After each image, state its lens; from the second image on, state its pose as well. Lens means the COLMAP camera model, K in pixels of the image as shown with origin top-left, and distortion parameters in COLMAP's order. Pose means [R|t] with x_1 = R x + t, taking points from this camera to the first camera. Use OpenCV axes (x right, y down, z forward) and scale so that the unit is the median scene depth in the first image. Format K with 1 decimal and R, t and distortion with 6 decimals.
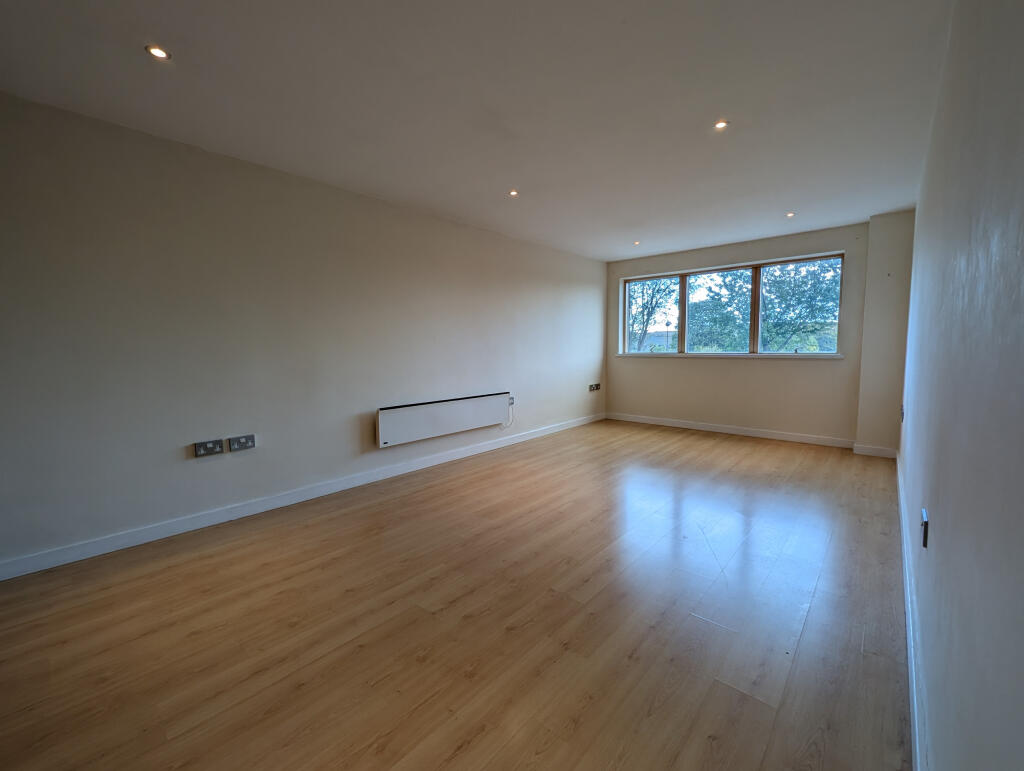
lens RADIAL K [[425.6, 0, 507.4], [0, 425.6, 379.6], [0, 0, 1]] dist [-0.001010, -0.000039]
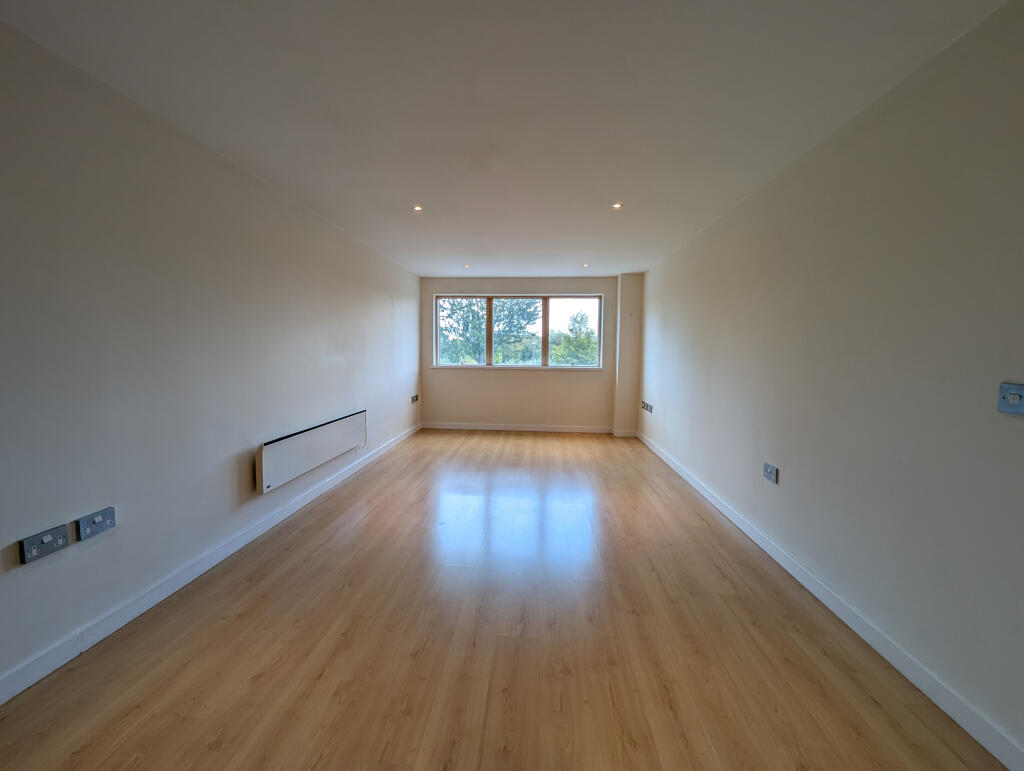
lens RADIAL K [[425.6, 0, 507.4], [0, 425.6, 379.6], [0, 0, 1]] dist [-0.001010, -0.000039]
pose [[0.787573, -0.024553, 0.615731, -0.364412], [0.030961, 0.999521, 0.000256, -0.030782], [-0.615442, 0.018863, 0.787956, 0.088633]]
